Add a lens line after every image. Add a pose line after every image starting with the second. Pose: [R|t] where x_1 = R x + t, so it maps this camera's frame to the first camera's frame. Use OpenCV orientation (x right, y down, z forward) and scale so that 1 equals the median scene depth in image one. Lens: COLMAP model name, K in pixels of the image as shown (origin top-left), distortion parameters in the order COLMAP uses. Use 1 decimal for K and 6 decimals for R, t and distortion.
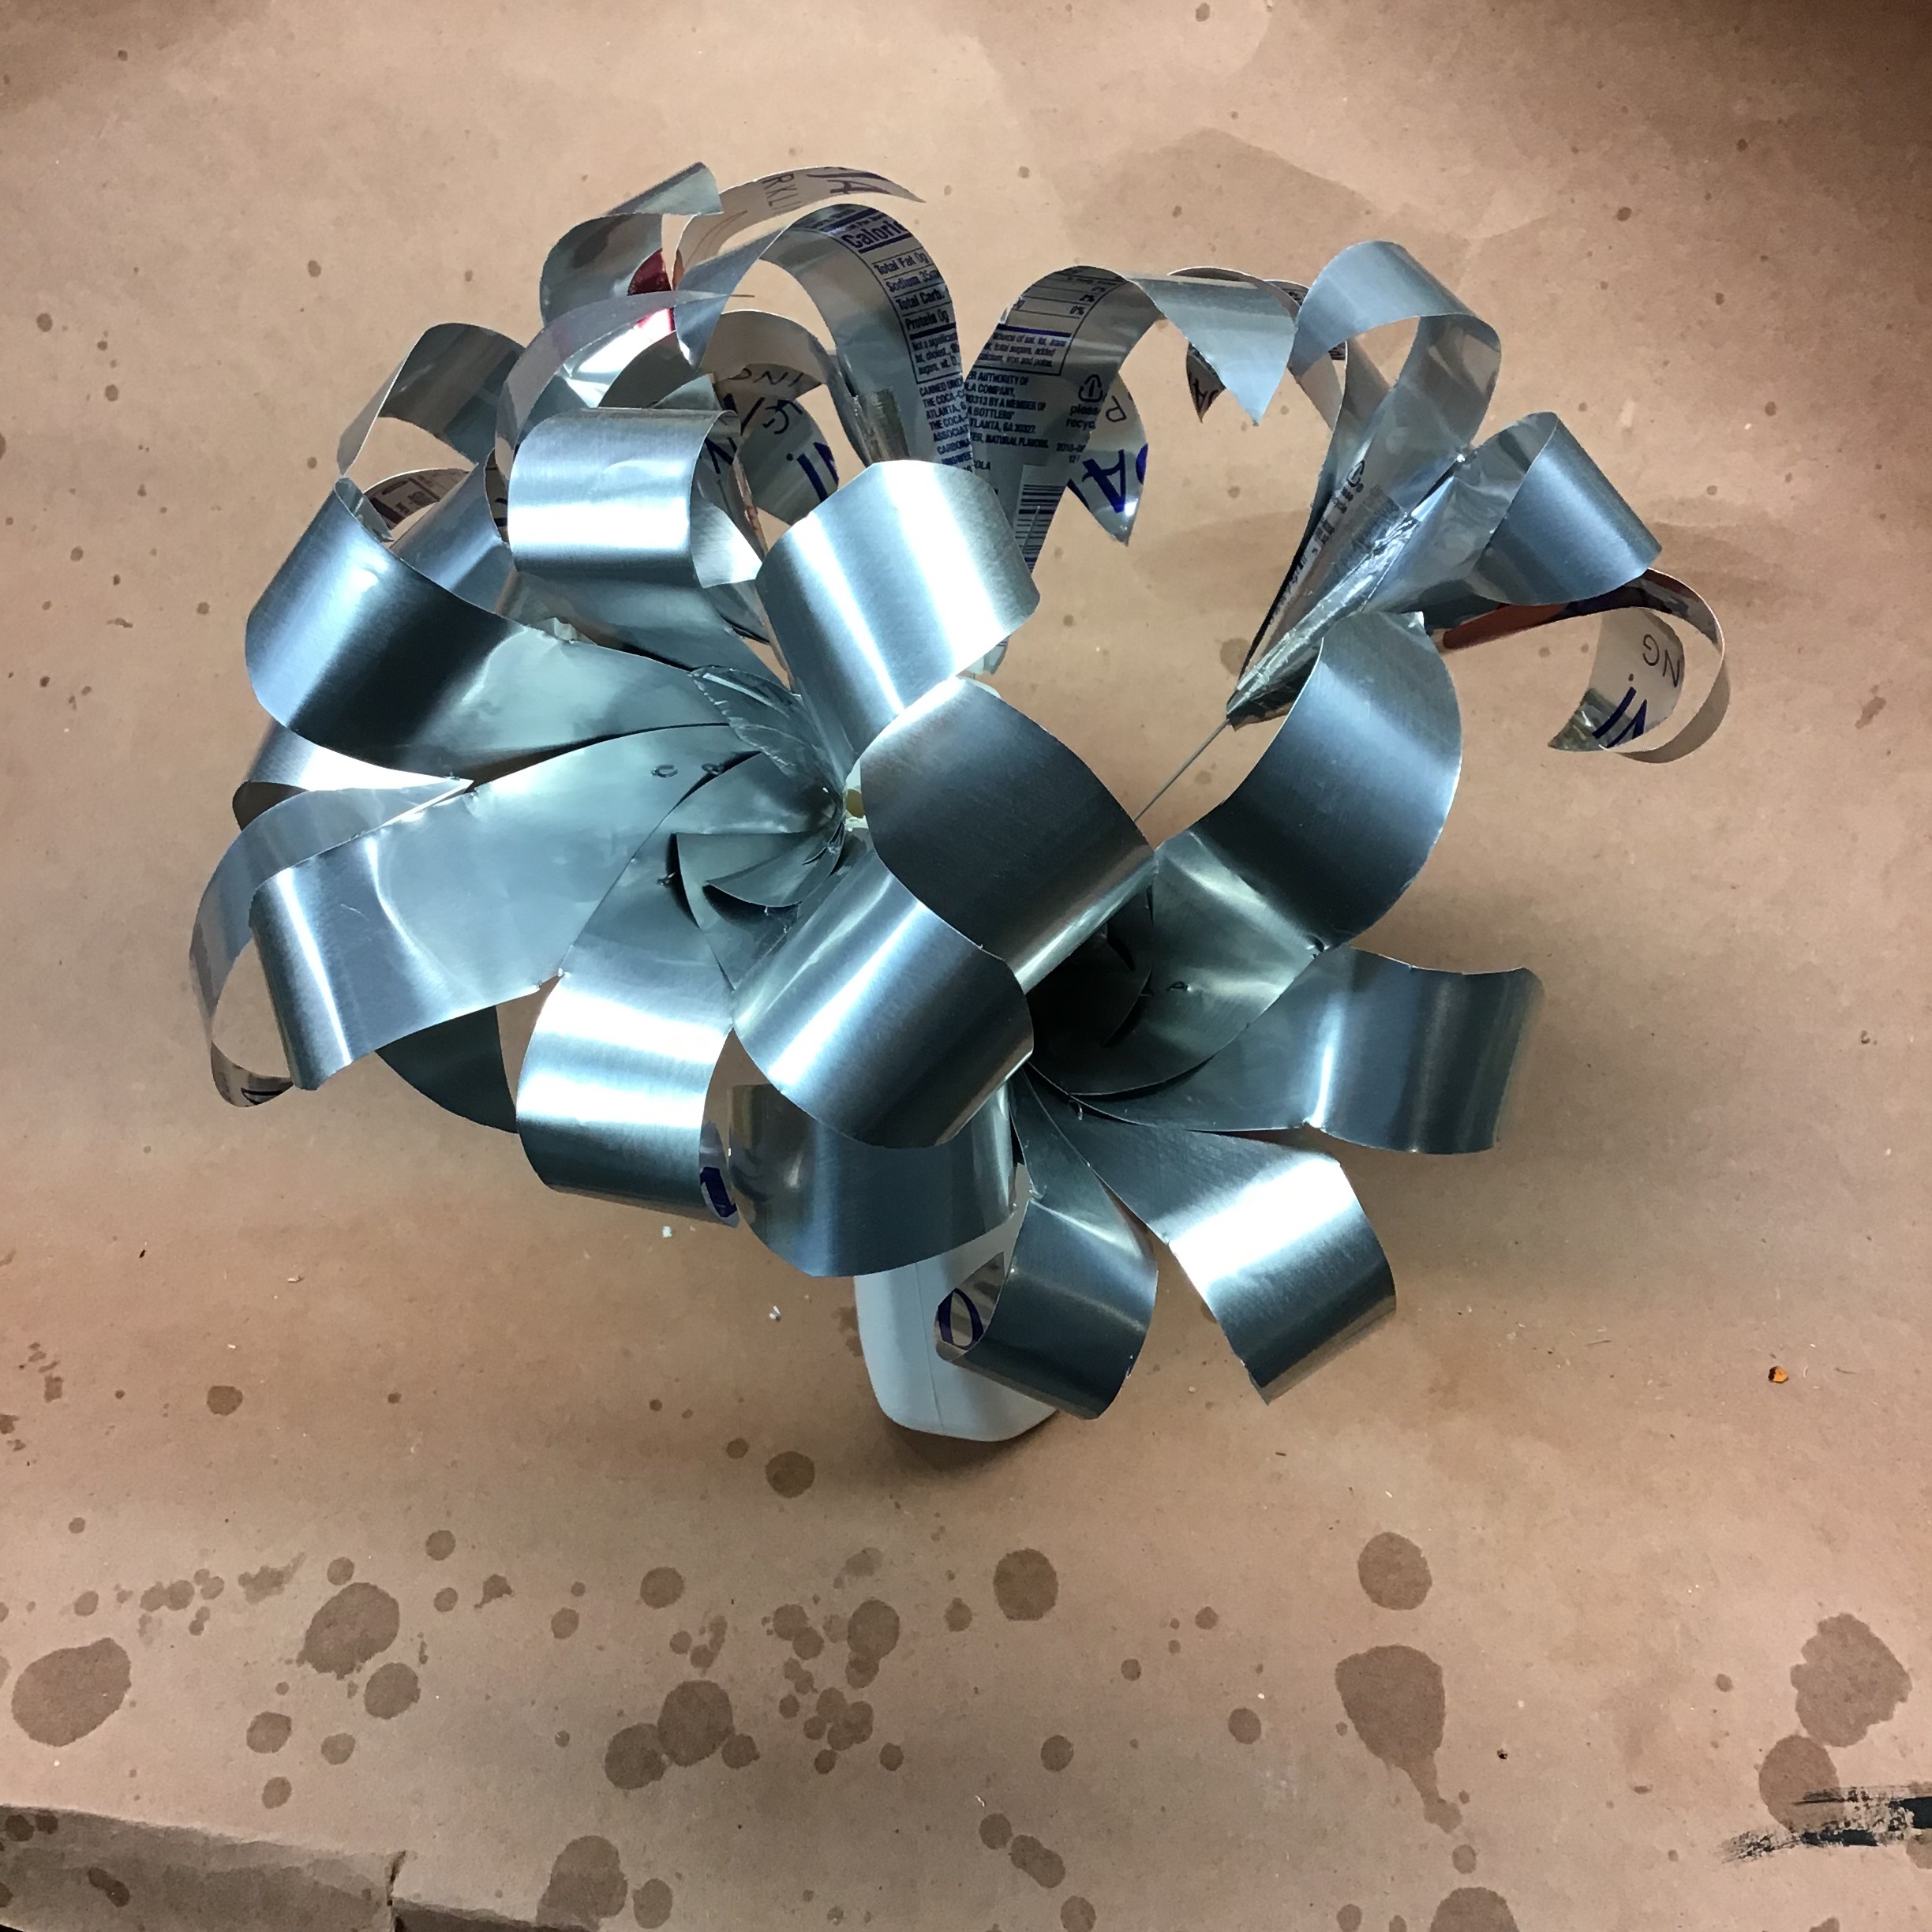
lens RADIAL K [[2356.9, 0, 893.0], [0, 2356.9, 918.5], [0, 0, 1]] dist [-0.003103, -0.050442]
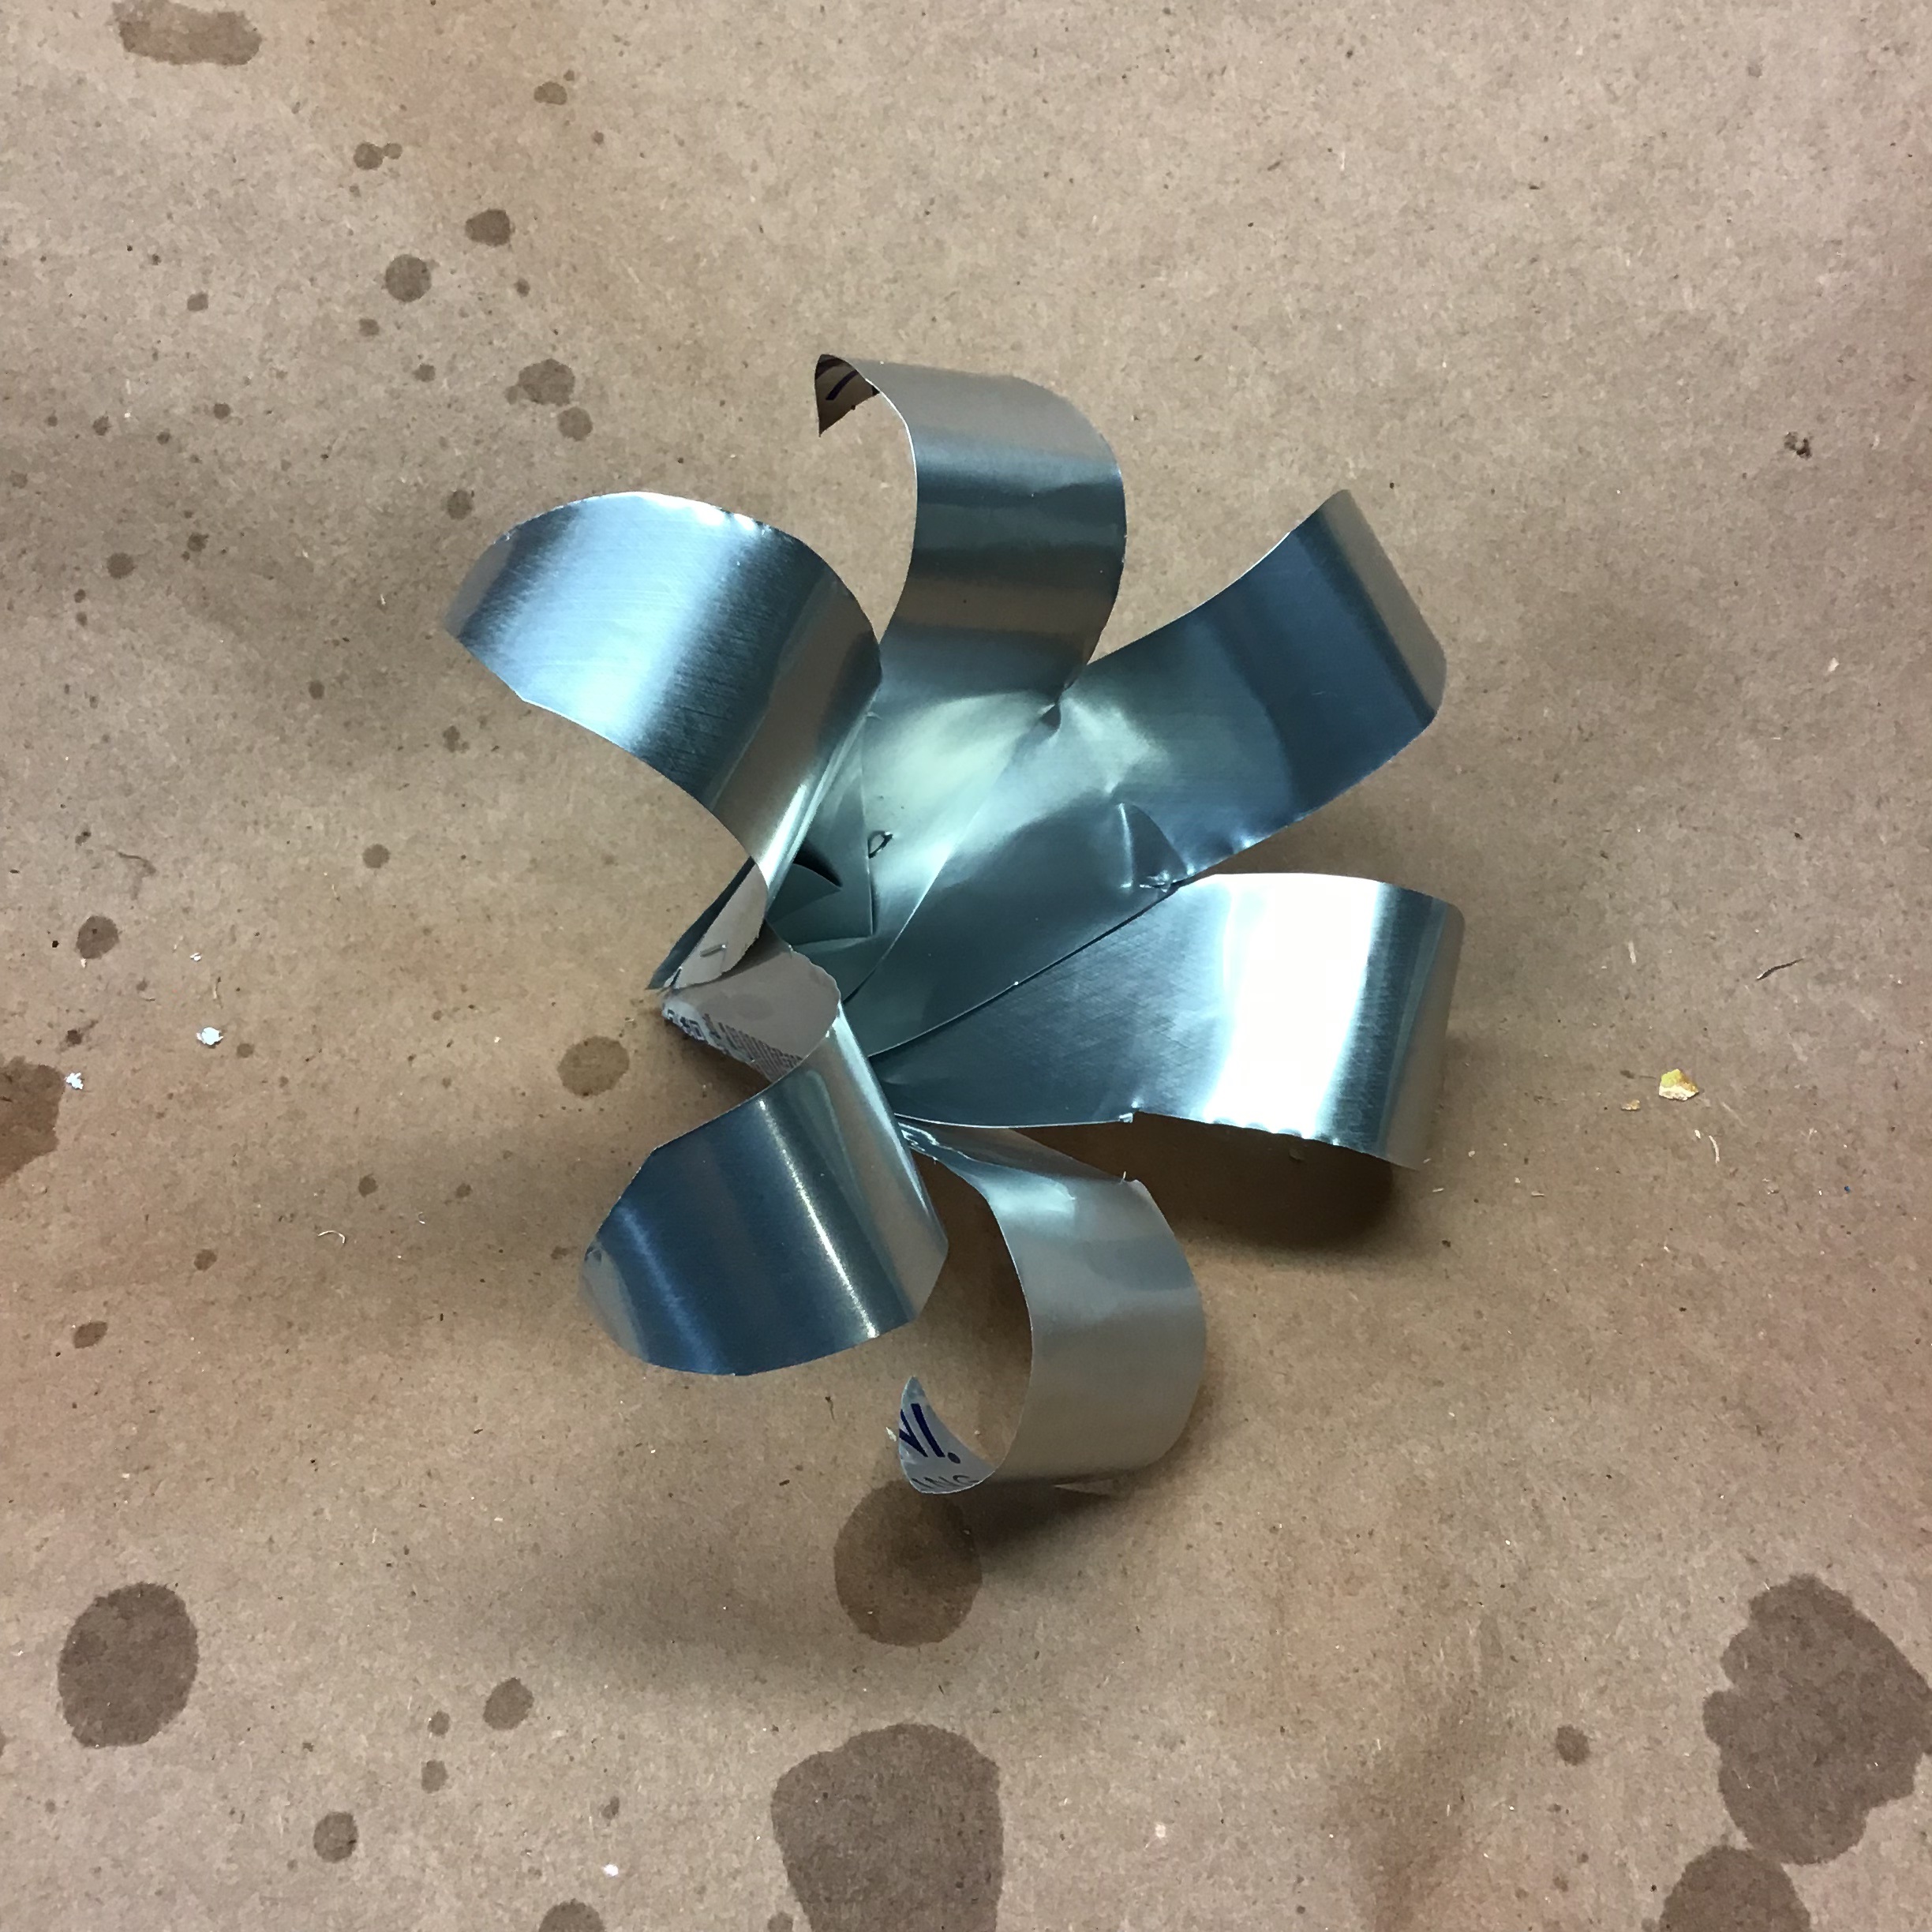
lens RADIAL K [[2394.1, 0, 957.1], [0, 2394.1, 962.6], [0, 0, 1]] dist [0.142025, -0.403785]
pose [[0.990213, -0.064435, 0.123803, 0.171336], [0.051891, 0.993429, 0.102008, 0.104524], [-0.129562, -0.094586, 0.987050, 0.522177]]
